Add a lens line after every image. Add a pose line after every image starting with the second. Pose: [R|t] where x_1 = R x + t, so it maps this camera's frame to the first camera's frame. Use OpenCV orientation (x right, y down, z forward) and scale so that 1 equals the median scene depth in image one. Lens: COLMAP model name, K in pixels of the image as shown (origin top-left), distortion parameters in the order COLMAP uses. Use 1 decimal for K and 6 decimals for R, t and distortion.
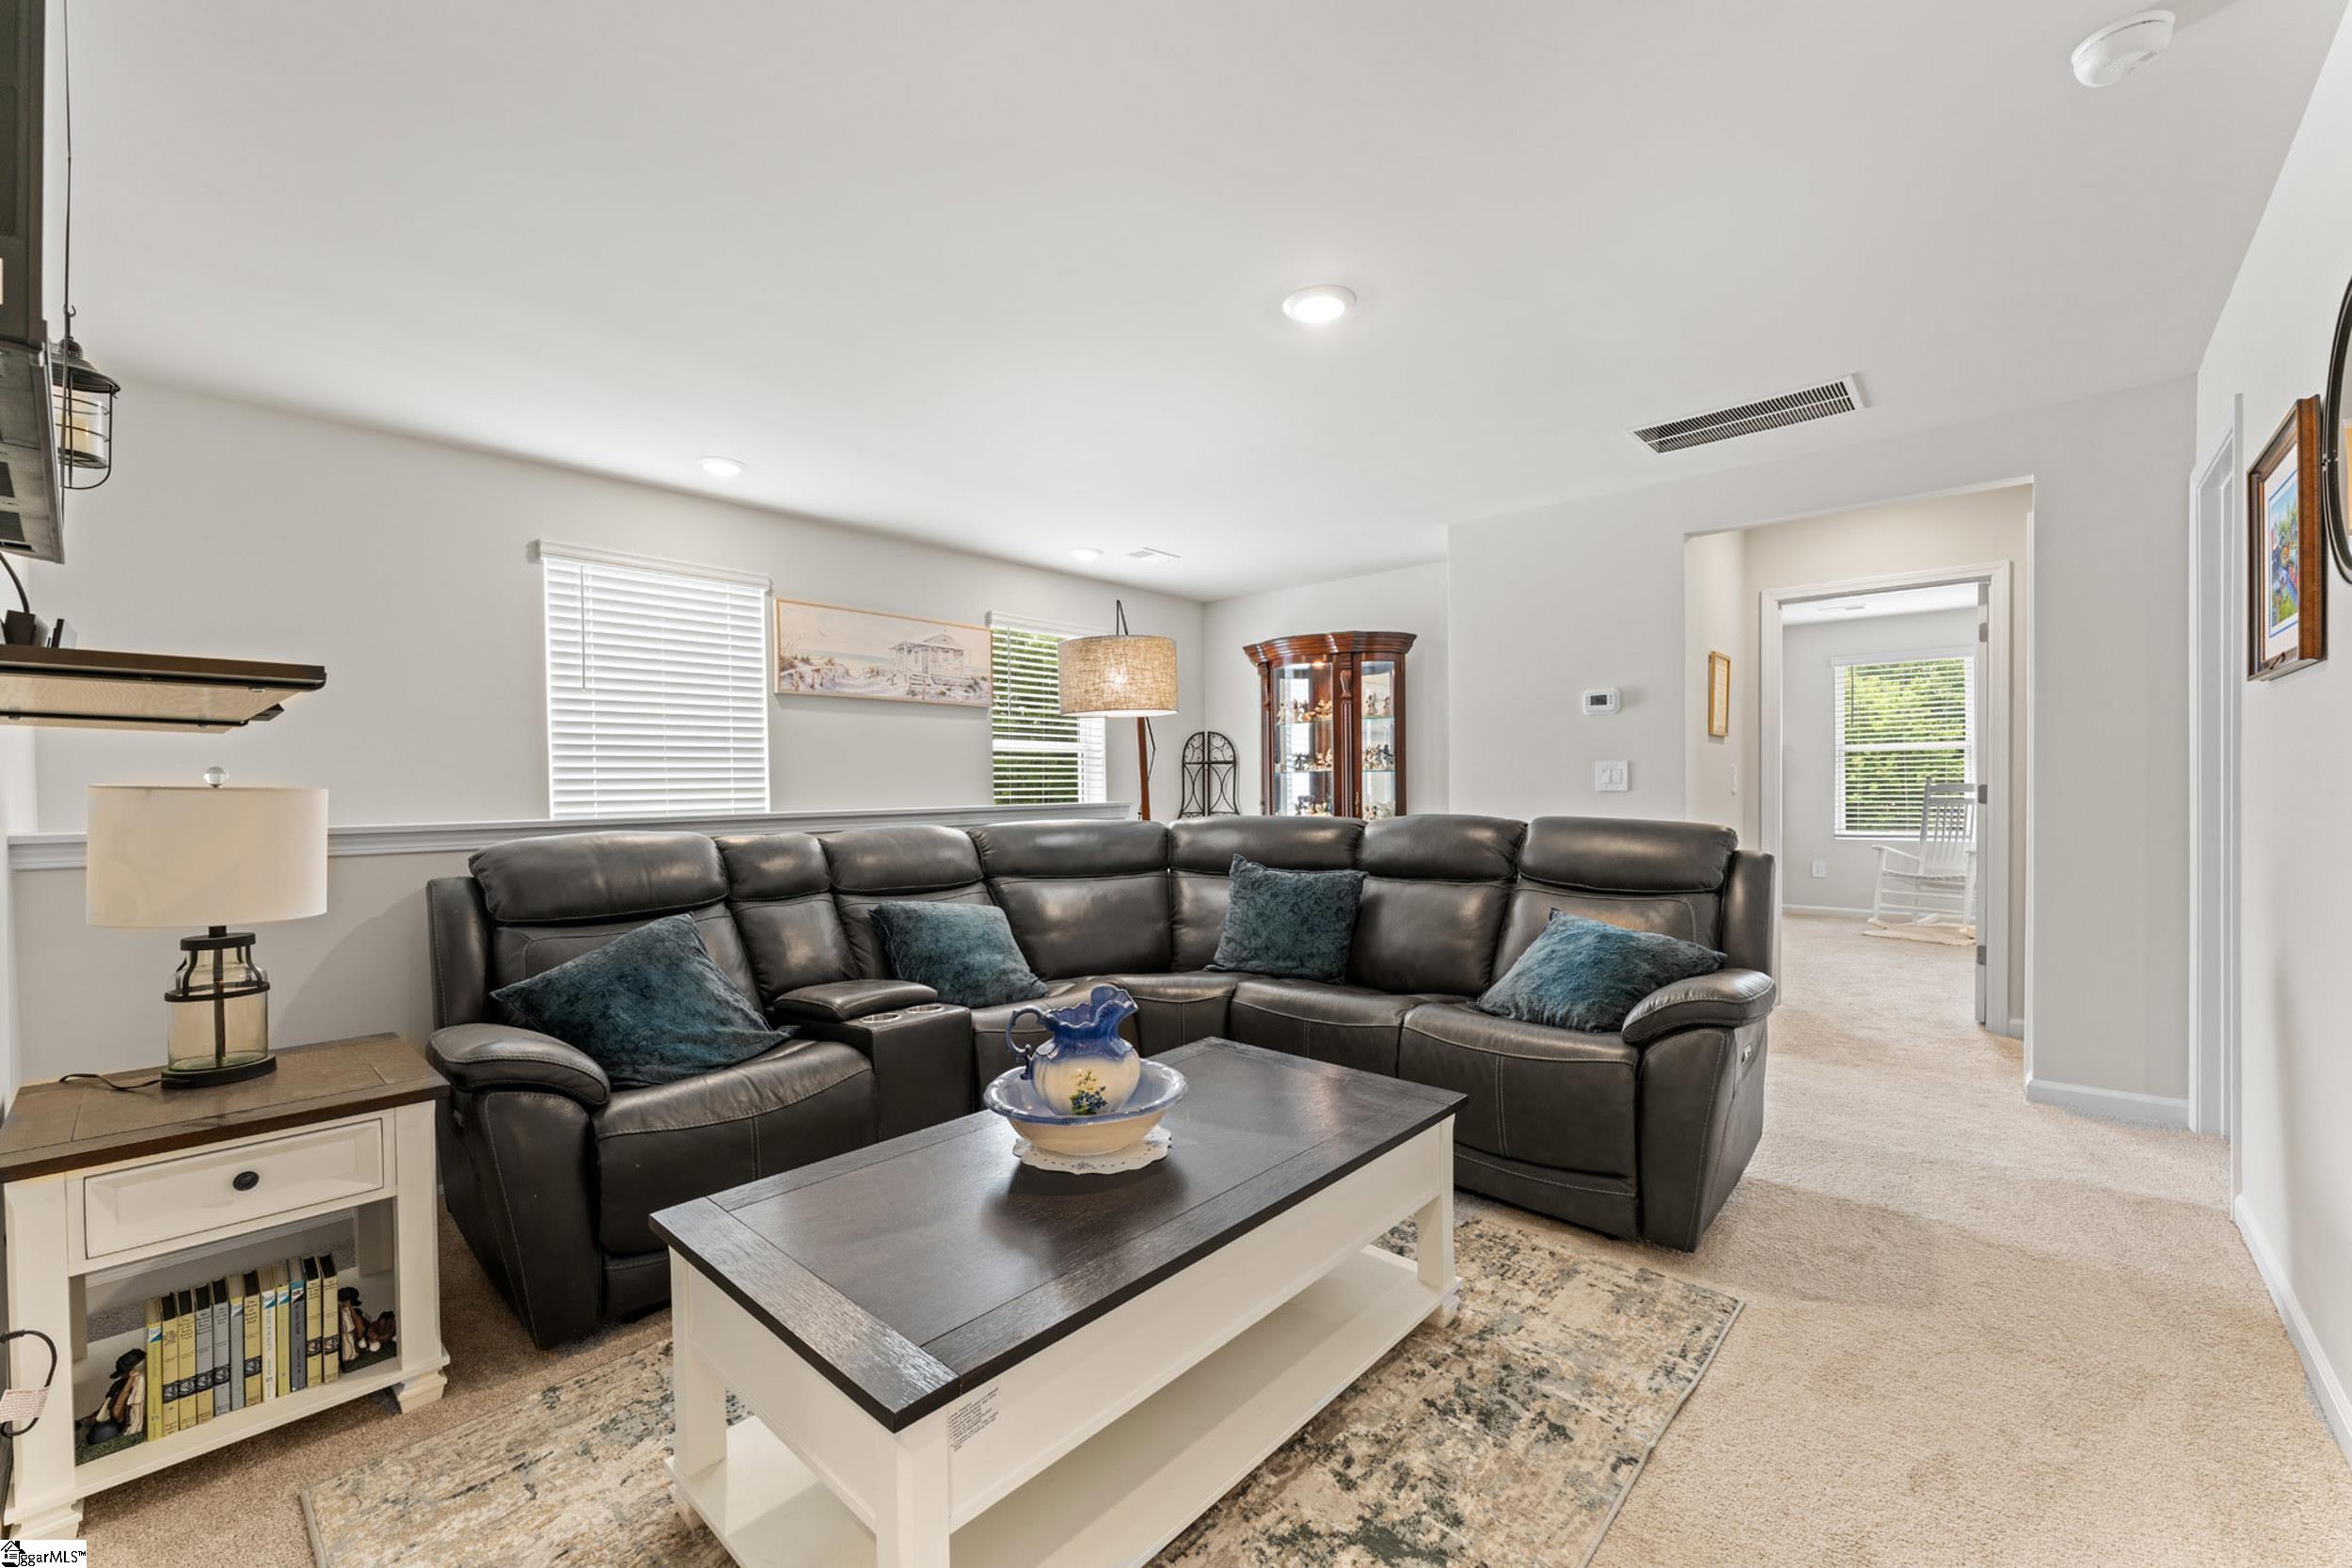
lens RADIAL K [[938.3, 0, 1176.0], [0, 938.3, 794.0], [0, 0, 1]] dist [-0.000325, -0.000559]
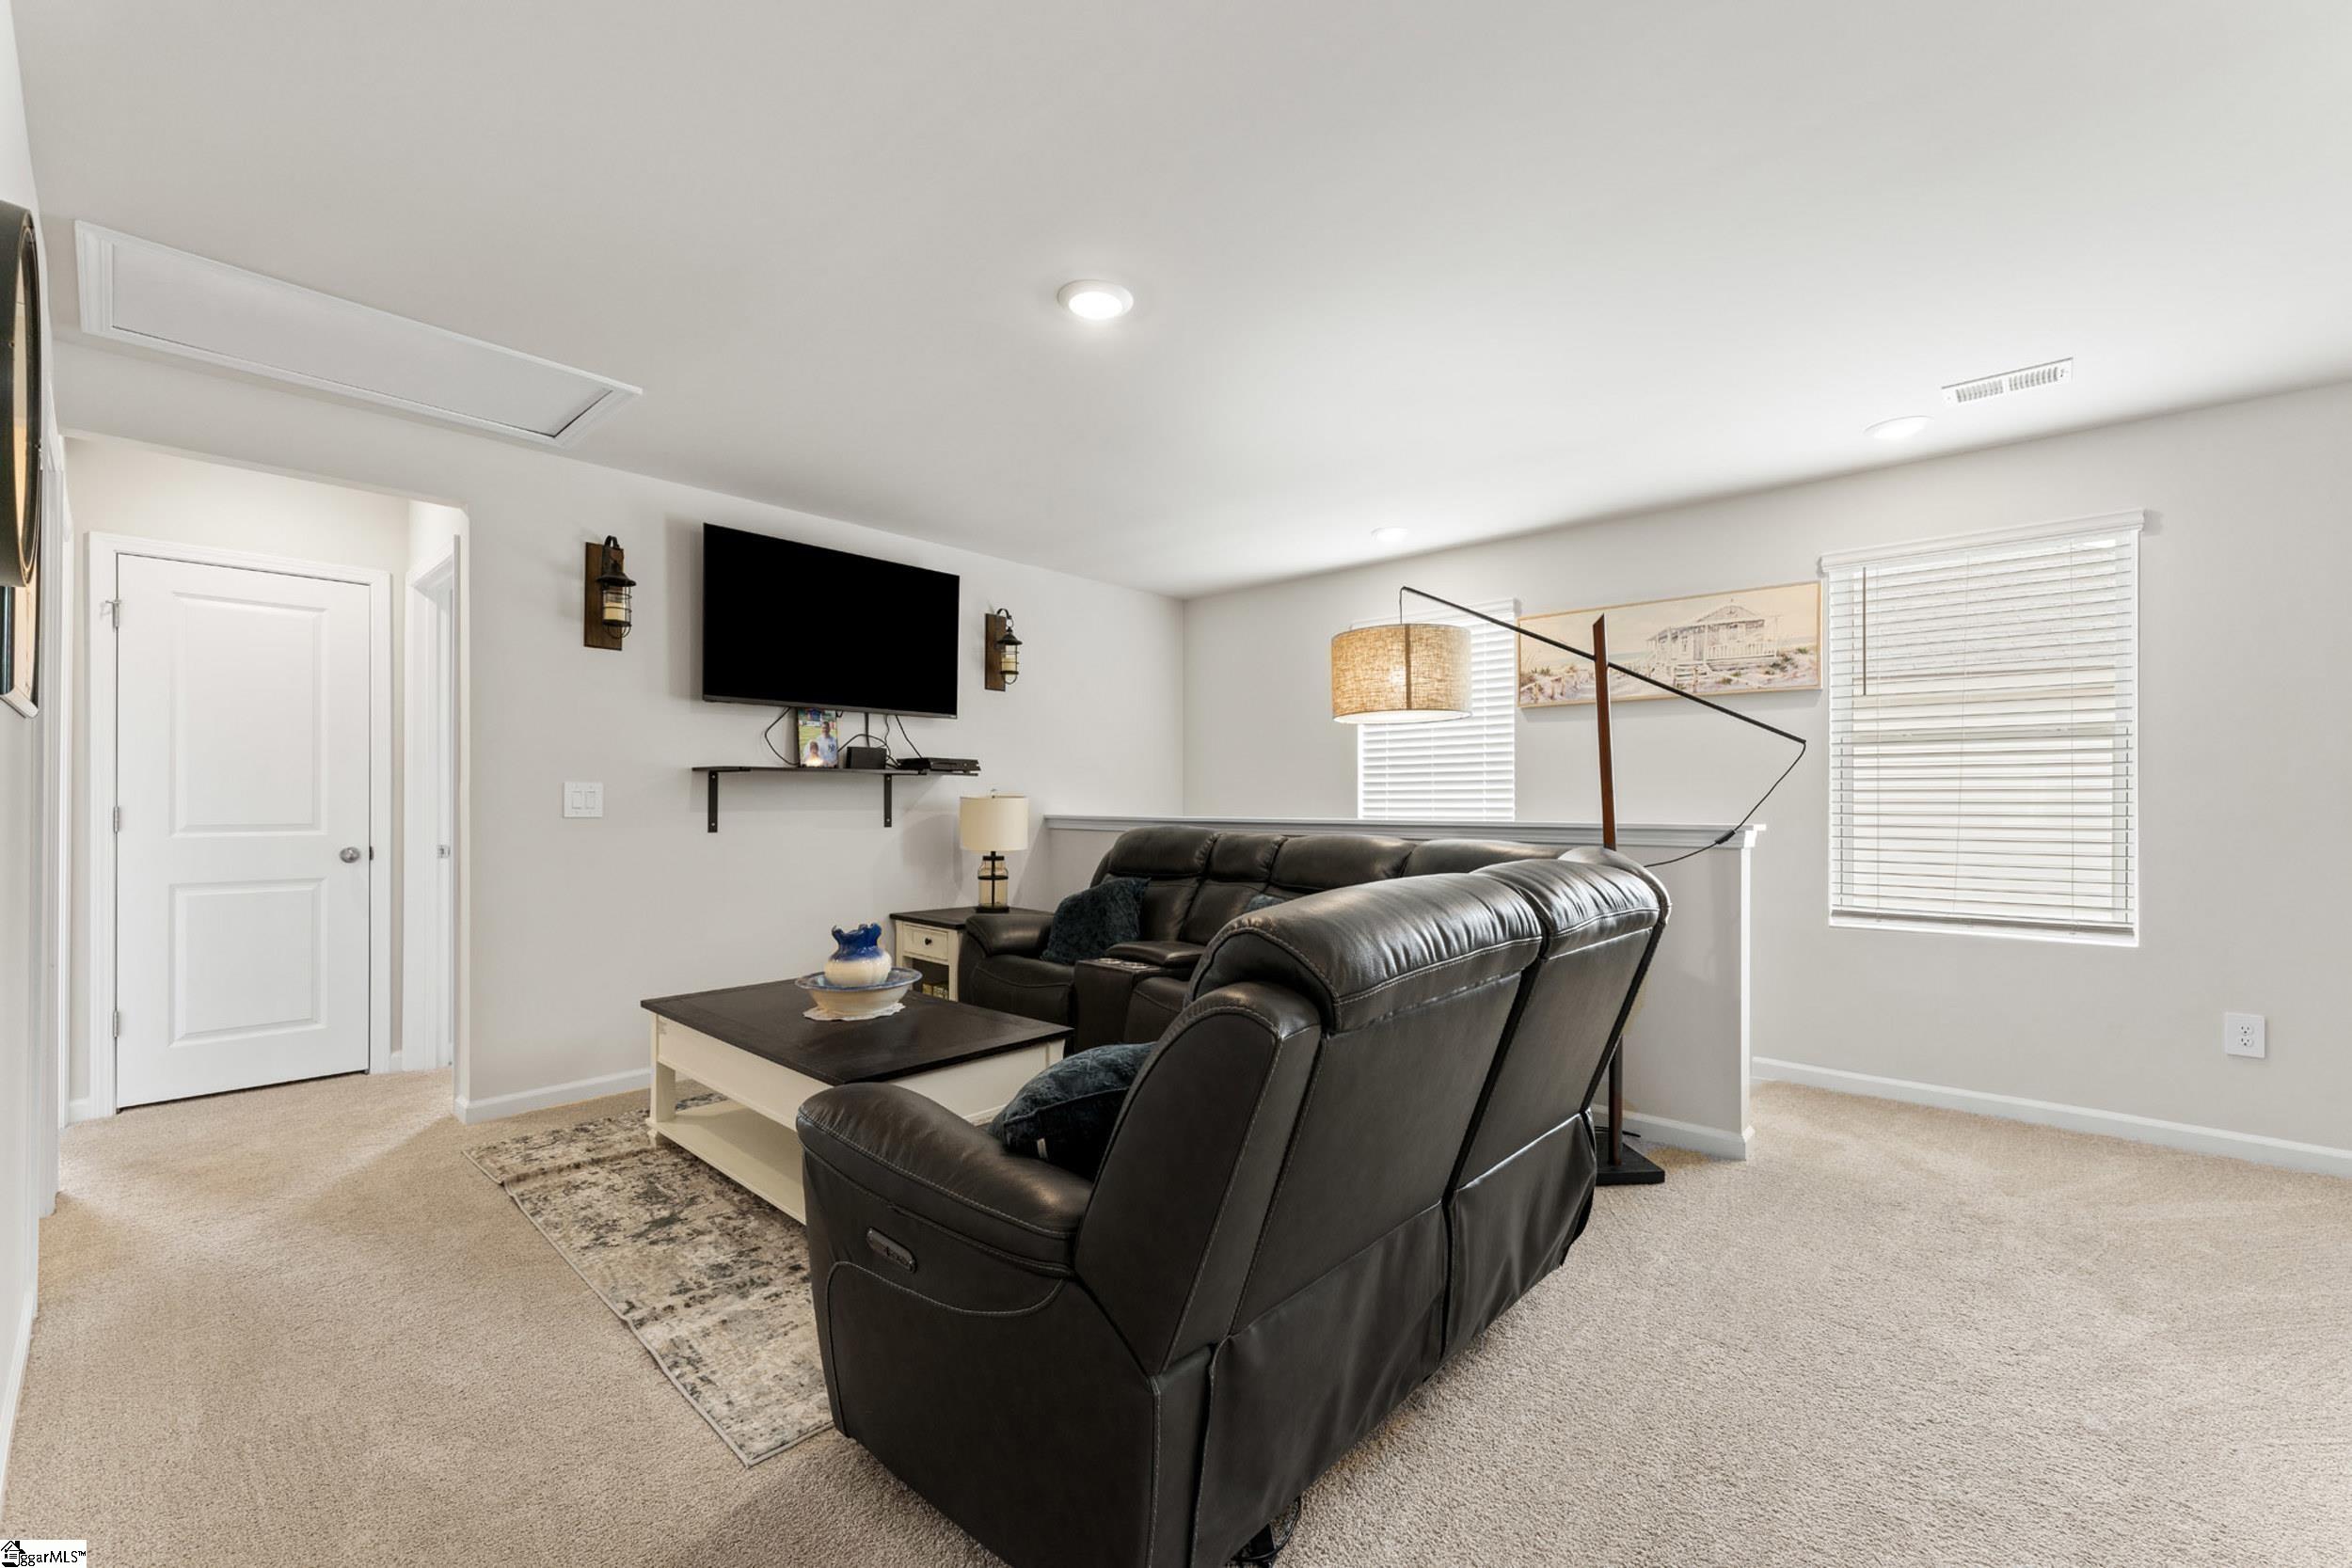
lens RADIAL K [[938.3, 0, 1162.4], [0, 938.3, 786.8], [0, 0, 1]] dist [-0.000325, -0.000559]
pose [[0.001044, -0.002639, -0.999996, 0.707566], [-0.009523, 0.999951, -0.002649, -0.014553], [0.999954, 0.009526, 0.001019, 0.680970]]
